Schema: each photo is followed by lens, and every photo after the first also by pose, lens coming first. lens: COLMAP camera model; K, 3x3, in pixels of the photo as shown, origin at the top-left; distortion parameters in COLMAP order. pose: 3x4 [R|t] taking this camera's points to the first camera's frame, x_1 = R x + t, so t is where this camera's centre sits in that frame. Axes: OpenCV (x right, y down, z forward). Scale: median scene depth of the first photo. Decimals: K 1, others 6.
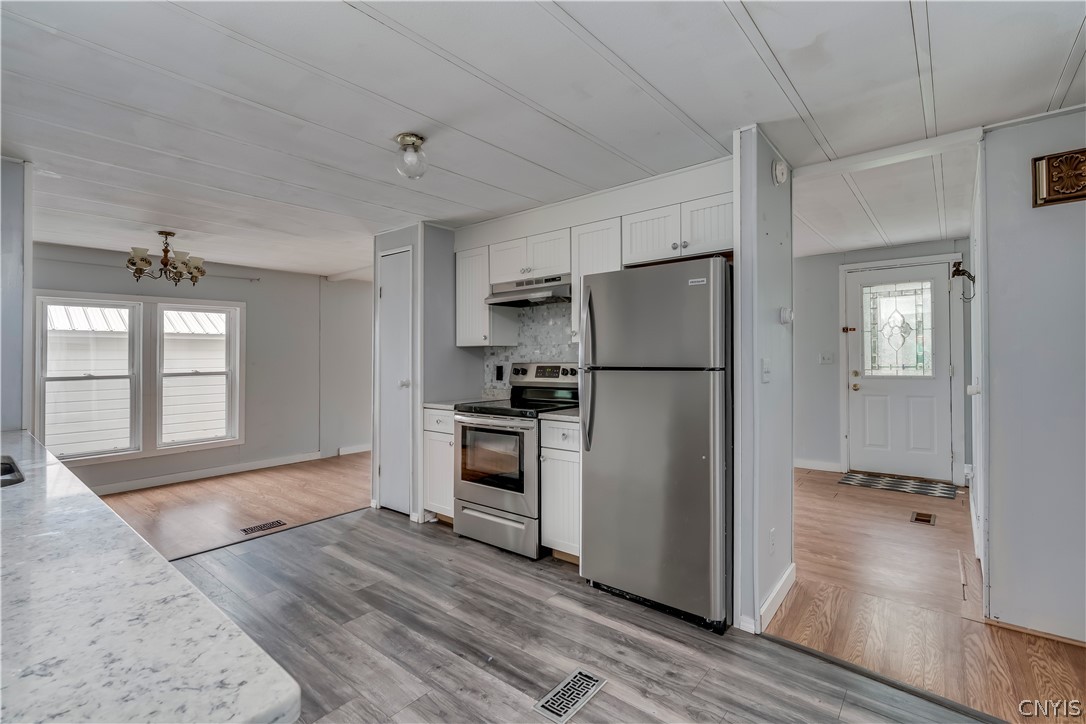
lens RADIAL K [[492.9, 0, 547.9], [0, 492.9, 357.9], [0, 0, 1]] dist [-0.002556, 0.000000]
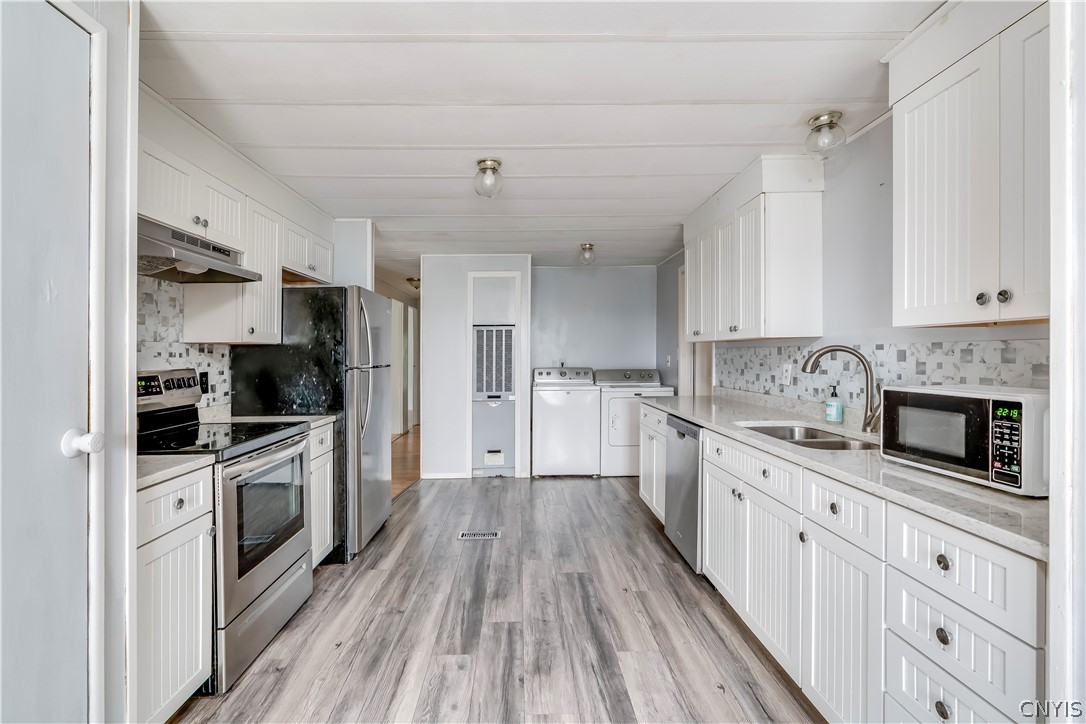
lens RADIAL K [[493.5, 0, 528.3], [0, 493.5, 343.2], [0, 0, 1]] dist [-0.006406, -0.000168]
pose [[-0.644842, 0.039399, 0.763299, -1.083788], [0.026340, 0.999223, -0.029324, 0.010687], [-0.763861, 0.001196, -0.645379, 1.462455]]
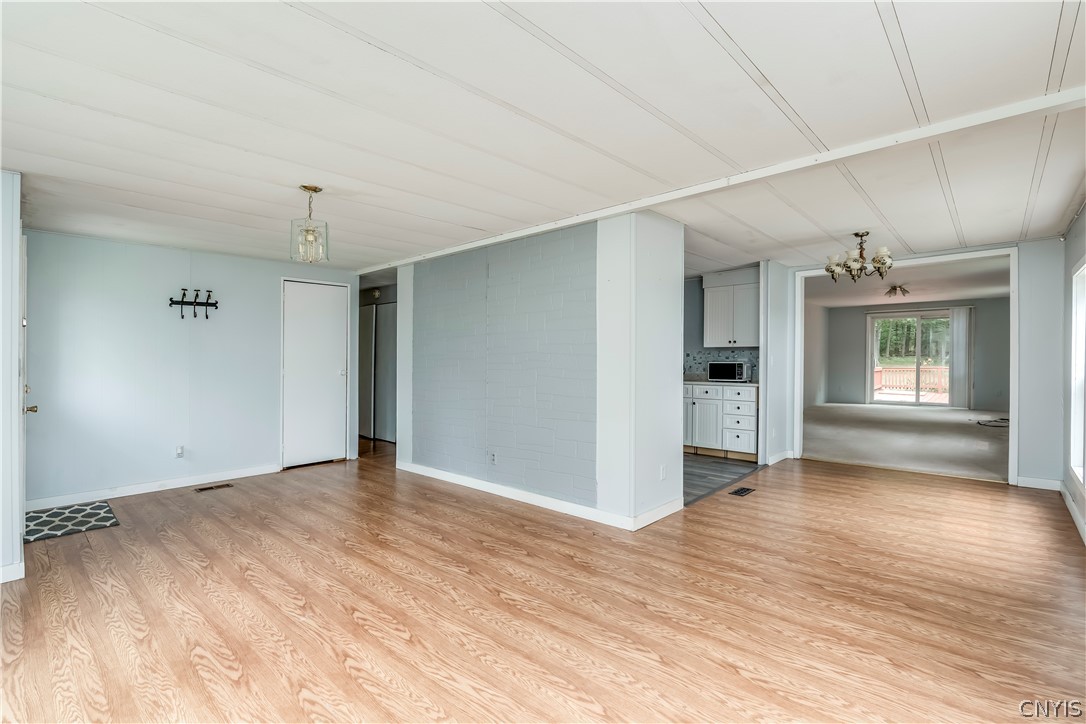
lens RADIAL K [[492.9, 0, 547.9], [0, 492.9, 357.9], [0, 0, 1]] dist [-0.002556, 0.000000]
pose [[-0.998539, 0.019274, 0.050479, -0.282267], [0.019659, 0.999781, 0.007127, 0.004067], [-0.050331, 0.008109, -0.998700, 3.101621]]
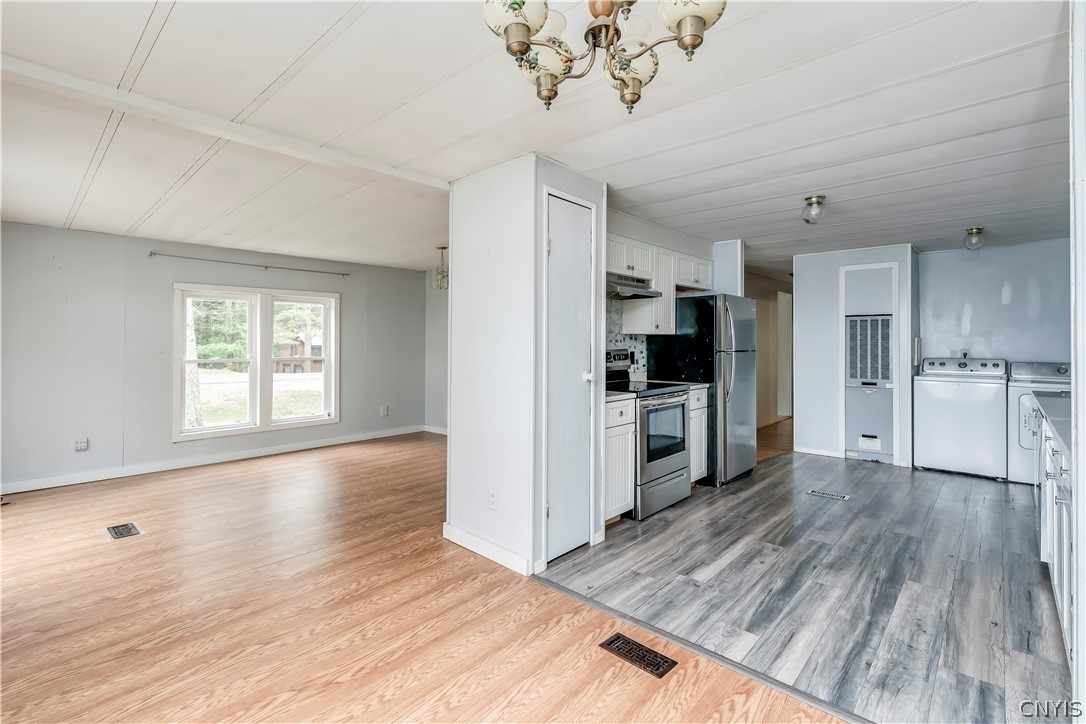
lens RADIAL K [[492.9, 0, 547.9], [0, 492.9, 357.9], [0, 0, 1]] dist [-0.002556, 0.000000]
pose [[0.055106, -0.016055, 0.998351, -1.584758], [0.004859, 0.999863, 0.015811, 0.016776], [-0.998469, 0.003979, 0.055177, 1.515031]]
